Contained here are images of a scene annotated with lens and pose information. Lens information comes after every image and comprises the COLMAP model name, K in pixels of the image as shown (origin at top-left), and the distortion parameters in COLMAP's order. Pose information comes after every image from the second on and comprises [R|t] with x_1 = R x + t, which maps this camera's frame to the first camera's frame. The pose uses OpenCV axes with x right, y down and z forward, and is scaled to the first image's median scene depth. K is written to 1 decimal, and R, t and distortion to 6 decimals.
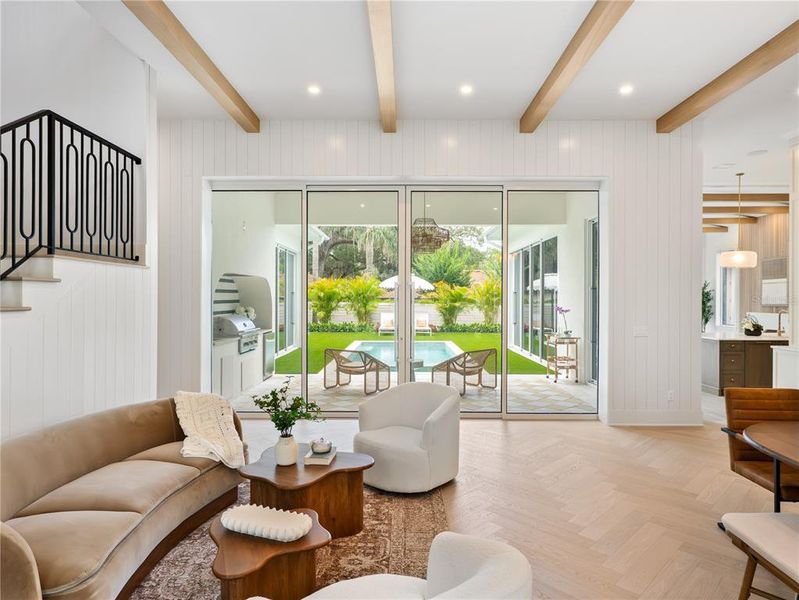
lens RADIAL K [[475.3, 0, 399.3], [0, 475.3, 302.4], [0, 0, 1]] dist [-0.011519, 0.002196]
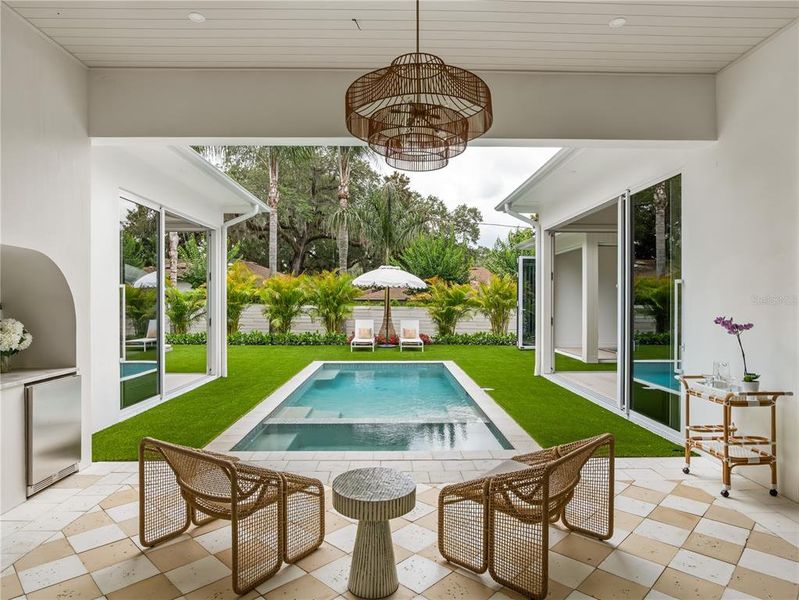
lens RADIAL K [[475.3, 0, 399.3], [0, 475.3, 302.4], [0, 0, 1]] dist [-0.011519, 0.002196]
pose [[0.999688, -0.002497, 0.024866, 0.011544], [0.002613, 0.999986, -0.004648, -0.001326], [-0.024854, 0.004711, 0.999680, 0.242471]]
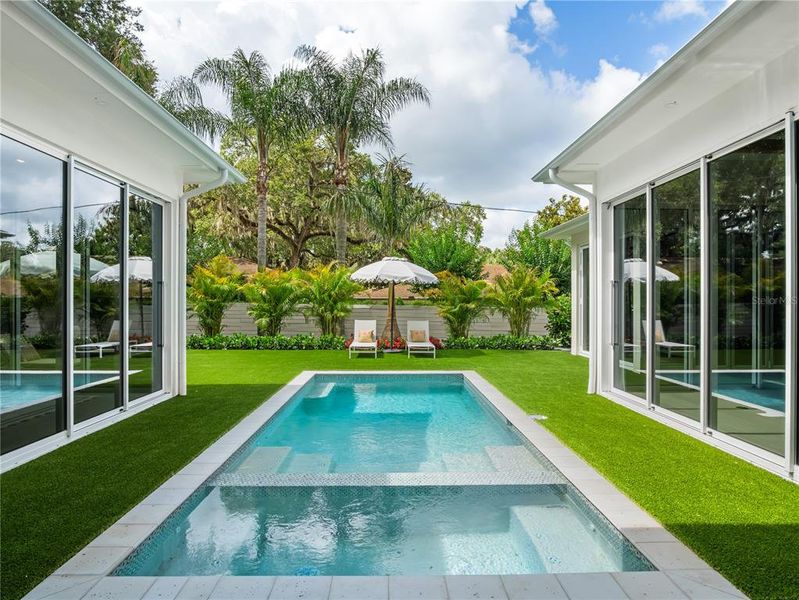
lens RADIAL K [[470.8, 0, 398.9], [0, 470.8, 299.3], [0, 0, 1]] dist [-0.016882, -0.000378]
pose [[0.999676, -0.001910, 0.025377, 0.004632], [0.002231, 0.999918, -0.012612, 0.002173], [-0.025351, 0.012665, 0.999598, 0.351769]]
